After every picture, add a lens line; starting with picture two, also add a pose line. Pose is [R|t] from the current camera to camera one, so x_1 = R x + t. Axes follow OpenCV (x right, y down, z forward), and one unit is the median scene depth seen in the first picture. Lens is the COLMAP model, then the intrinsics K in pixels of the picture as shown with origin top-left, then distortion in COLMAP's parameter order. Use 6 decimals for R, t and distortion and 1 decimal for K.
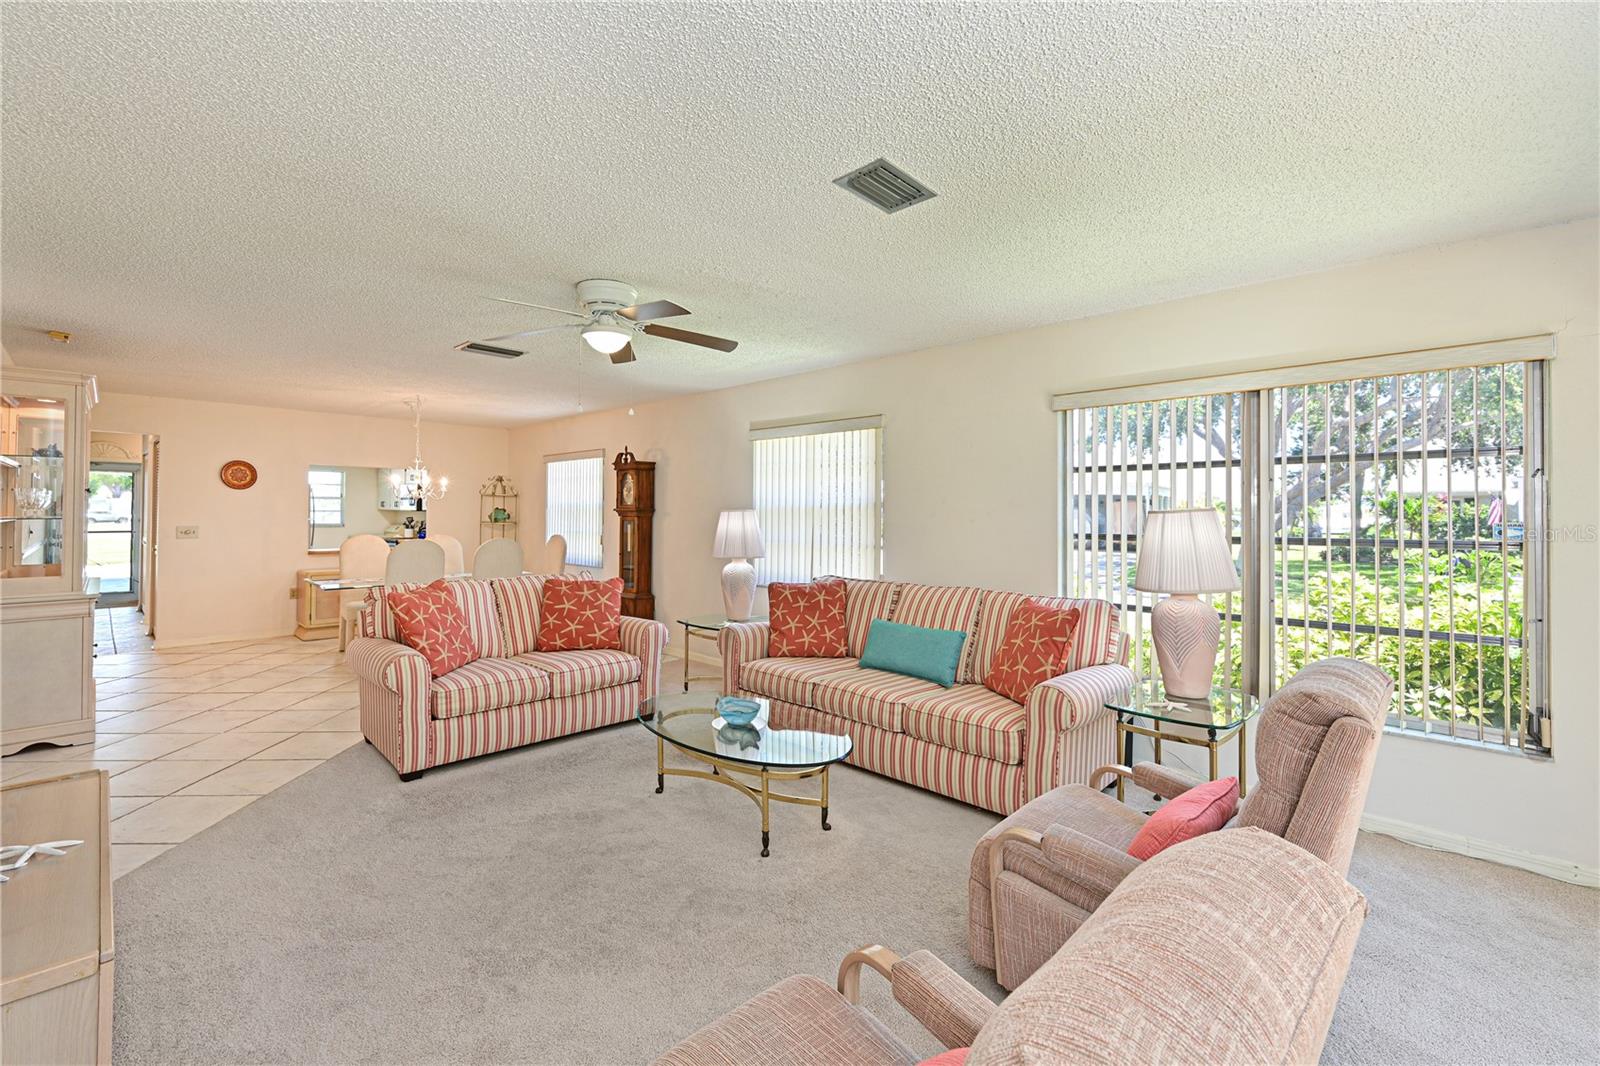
lens RADIAL K [[662.0, 0, 771.6], [0, 662.0, 504.1], [0, 0, 1]] dist [0.003433, 0.000273]
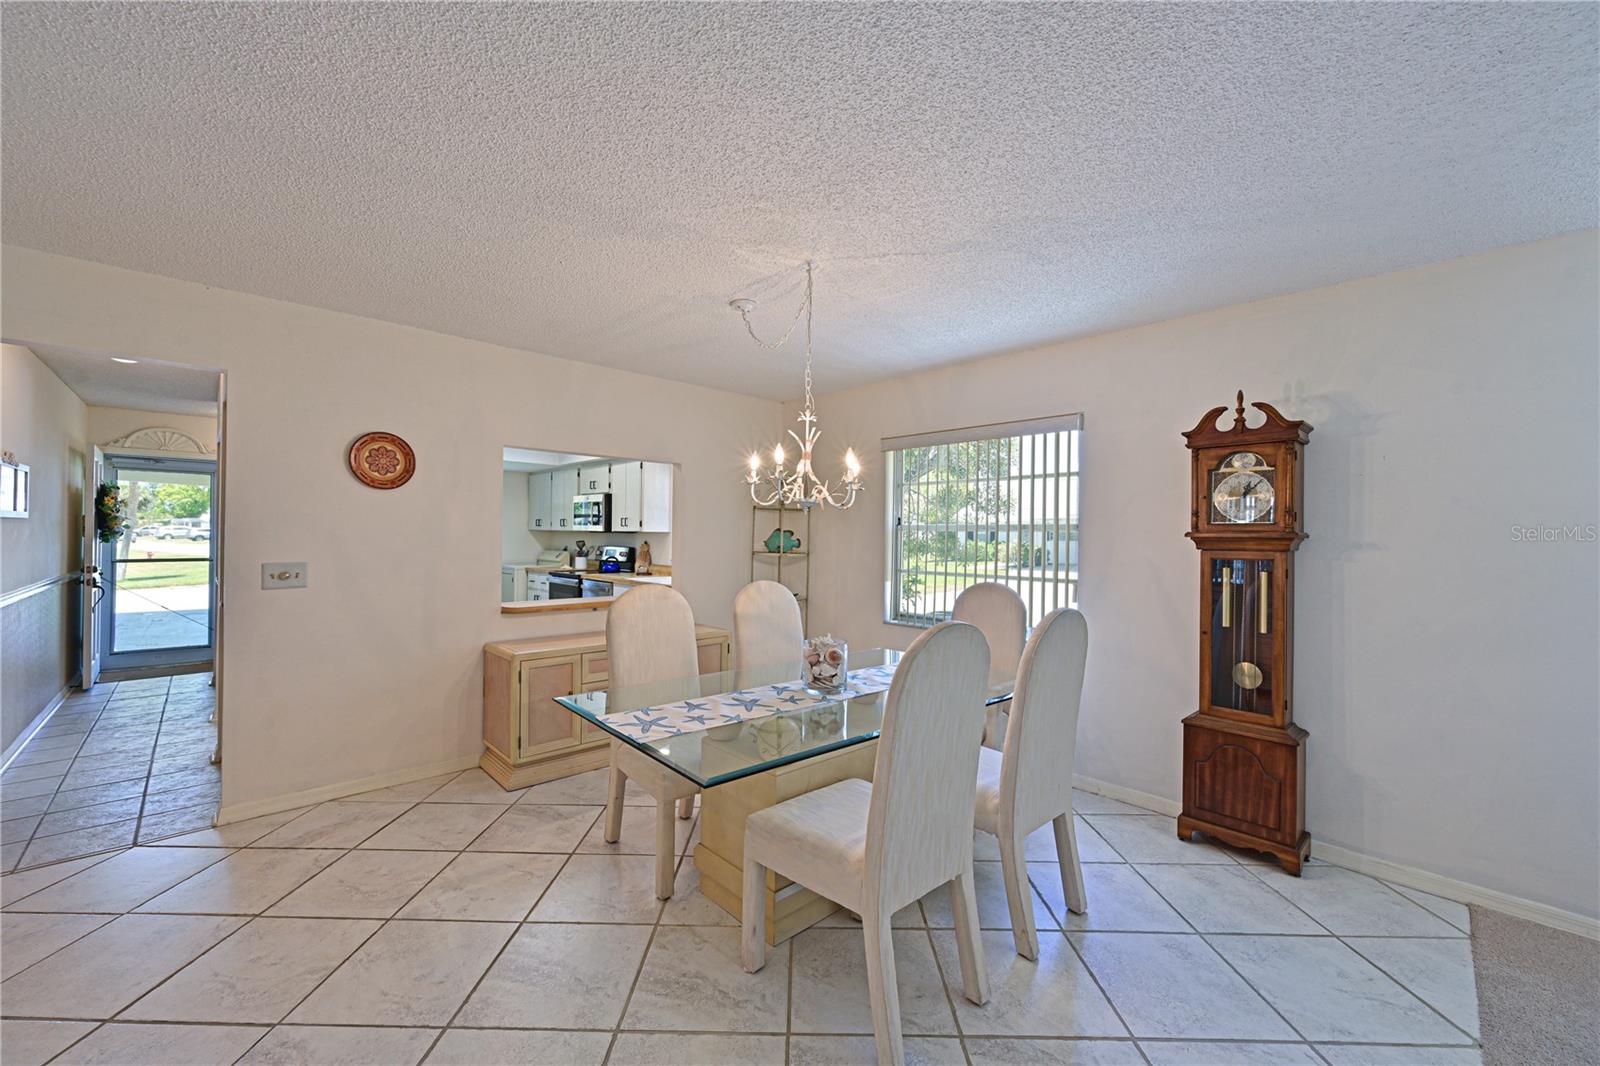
lens RADIAL K [[640.5, 0, 794.3], [0, 640.5, 528.1], [0, 0, 1]] dist [0.010686, -0.000083]
pose [[0.998687, 0.005934, -0.050888, -0.492840], [-0.005739, 0.999976, 0.003979, 0.003539], [0.050911, -0.003681, 0.998696, 0.557857]]
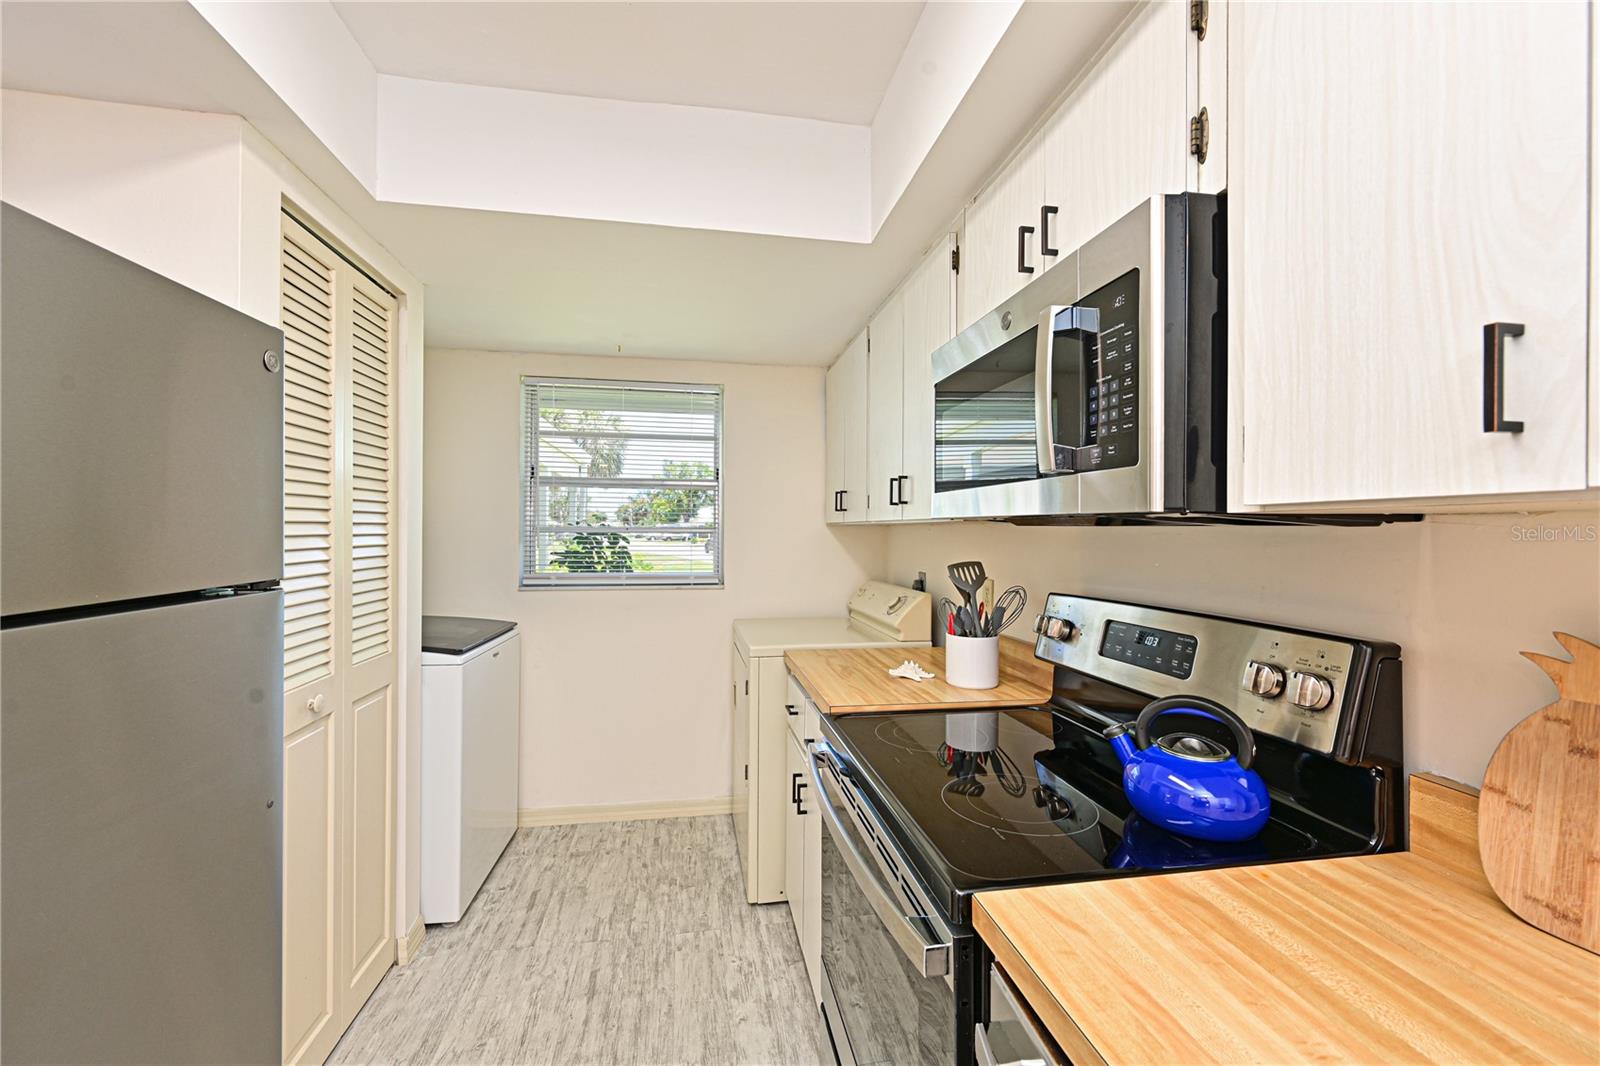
lens RADIAL K [[637.7, 0, 803.6], [0, 637.7, 538.1], [0, 0, 1]] dist [-0.001374, -0.000088]
pose [[0.817152, -0.000544, -0.576421, -0.856474], [0.014177, 0.999716, 0.019154, 0.016691], [0.576247, -0.023824, 0.816928, 1.480963]]
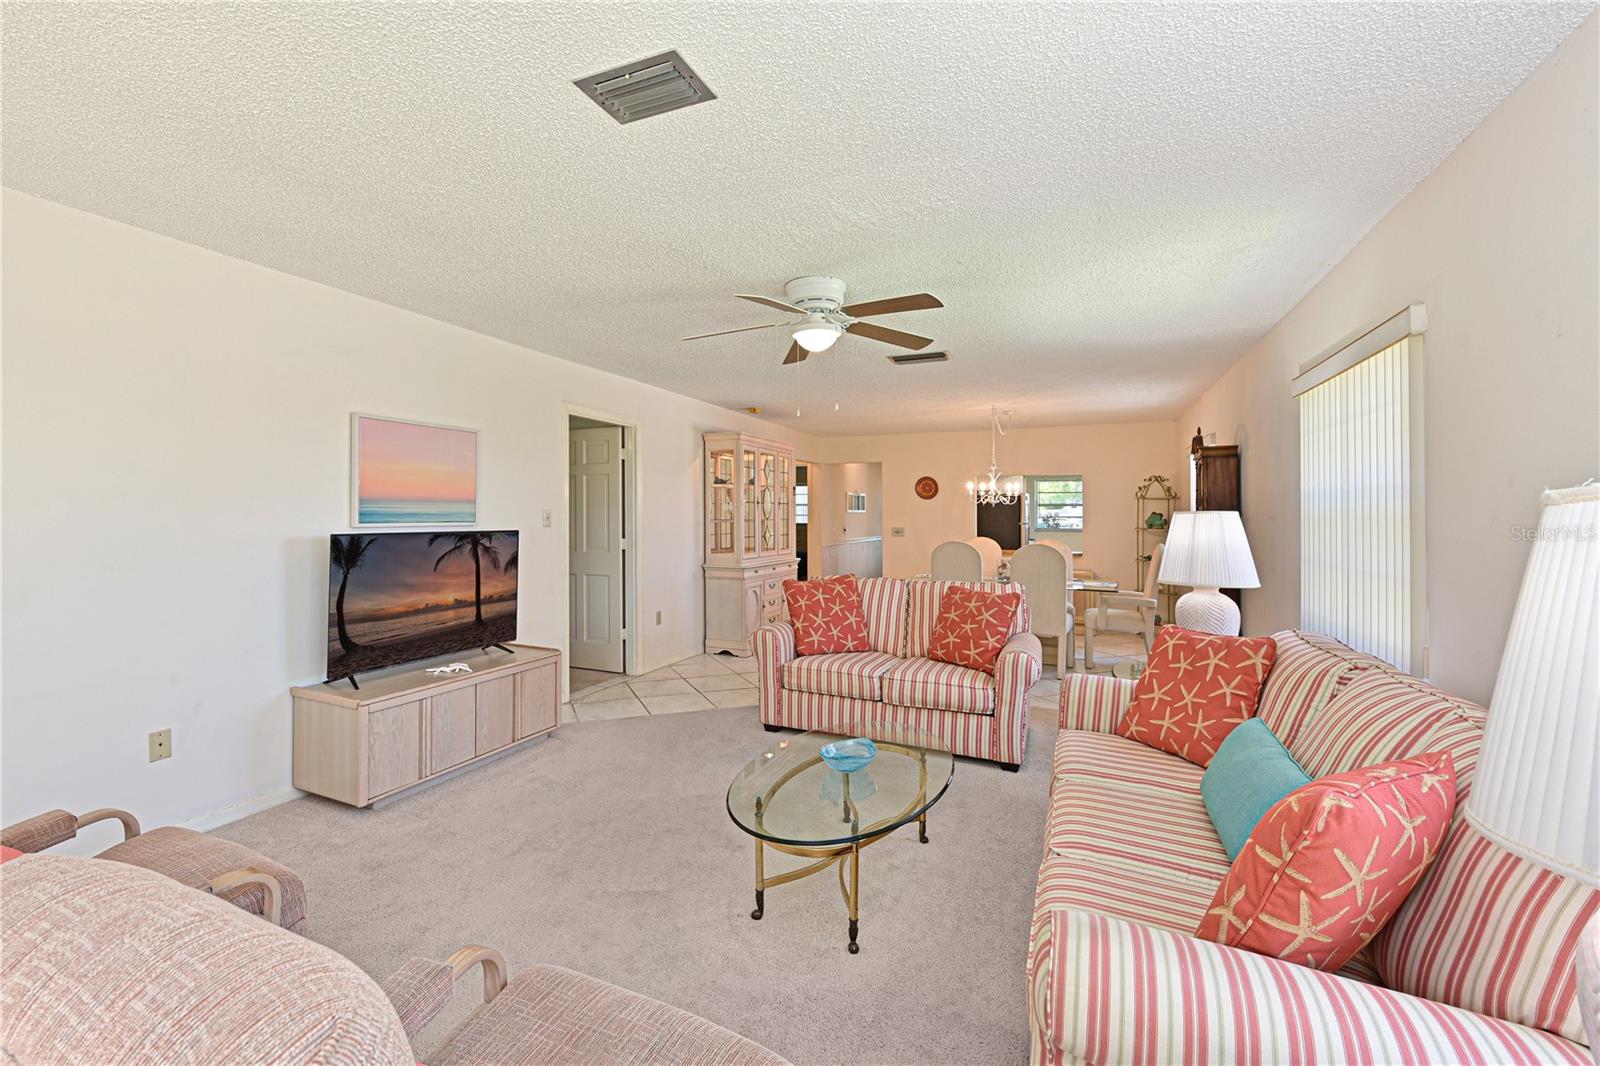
lens RADIAL K [[662.0, 0, 771.6], [0, 662.0, 504.1], [0, 0, 1]] dist [0.003433, 0.000273]
pose [[0.364131, -0.018165, -0.931171, 0.299010], [0.007062, 0.999835, -0.016743, 0.006494], [0.931321, -0.000479, 0.364199, 0.268566]]
